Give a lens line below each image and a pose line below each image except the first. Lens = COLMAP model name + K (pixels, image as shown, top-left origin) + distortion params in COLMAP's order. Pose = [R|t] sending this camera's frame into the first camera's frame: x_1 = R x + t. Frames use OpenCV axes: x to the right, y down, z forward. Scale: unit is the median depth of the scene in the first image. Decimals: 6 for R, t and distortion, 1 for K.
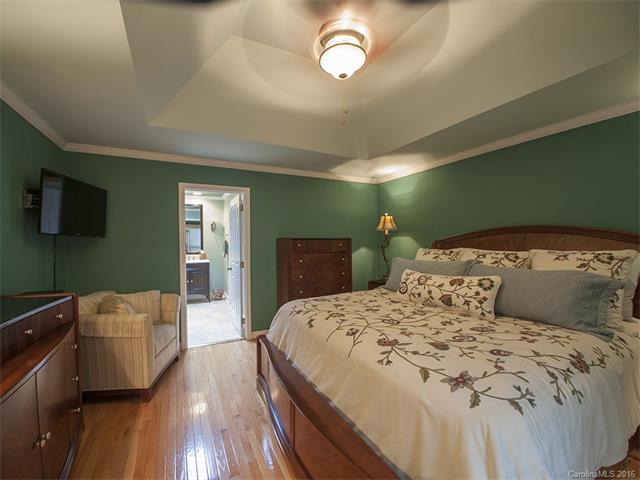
lens RADIAL K [[274.2, 0, 318.9], [0, 274.2, 242.2], [0, 0, 1]] dist [-0.021290, -0.003604]
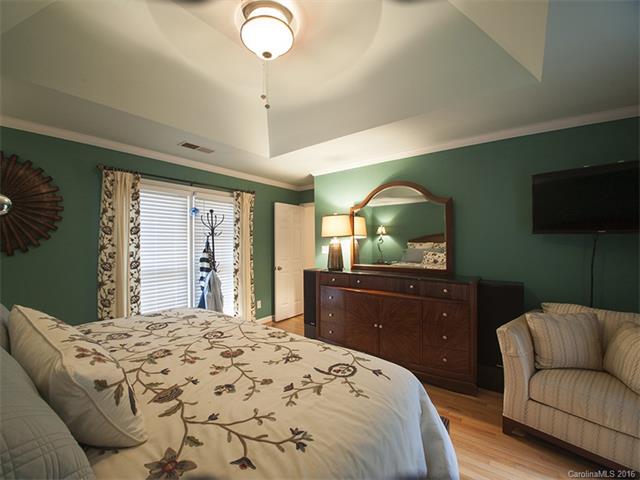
lens RADIAL K [[286.3, 0, 321.5], [0, 286.3, 242.7], [0, 0, 1]] dist [-0.012864, -0.001634]
pose [[-0.902465, -0.000112, -0.430762, 0.321135], [0.000013, 1.000000, -0.000287, -0.011305], [0.430762, -0.000265, -0.902465, 1.854737]]
